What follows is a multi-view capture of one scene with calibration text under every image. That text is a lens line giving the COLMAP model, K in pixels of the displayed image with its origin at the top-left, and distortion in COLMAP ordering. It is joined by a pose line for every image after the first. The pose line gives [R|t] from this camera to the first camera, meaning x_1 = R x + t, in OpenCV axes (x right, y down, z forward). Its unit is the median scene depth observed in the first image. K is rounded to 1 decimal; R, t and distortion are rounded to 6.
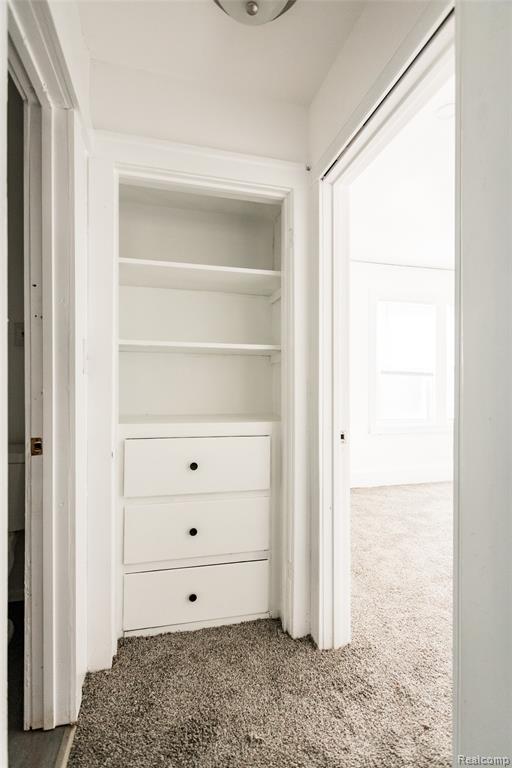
lens RADIAL K [[365.3, 0, 255.8], [0, 365.3, 383.0], [0, 0, 1]] dist [-0.000836, 0.002357]
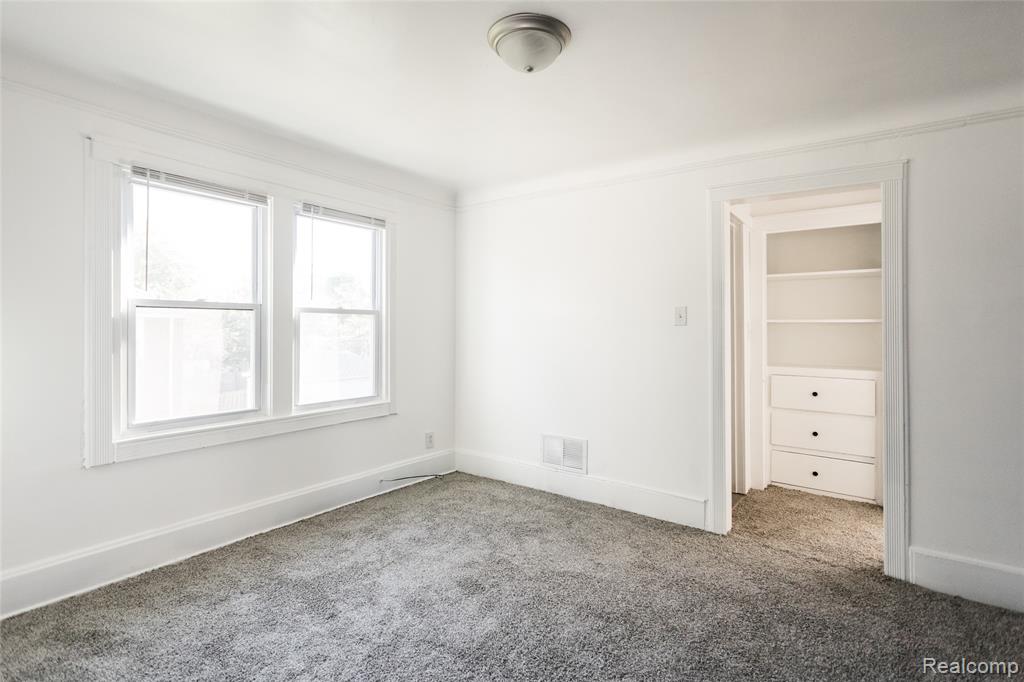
lens RADIAL K [[487.1, 0, 512.3], [0, 487.1, 332.9], [0, 0, 1]] dist [-0.000836, 0.002357]
pose [[0.624076, -0.005963, -0.781341, 0.735002], [0.004571, 0.999982, -0.003981, -0.048216], [0.781350, -0.001087, 0.624092, -1.520369]]
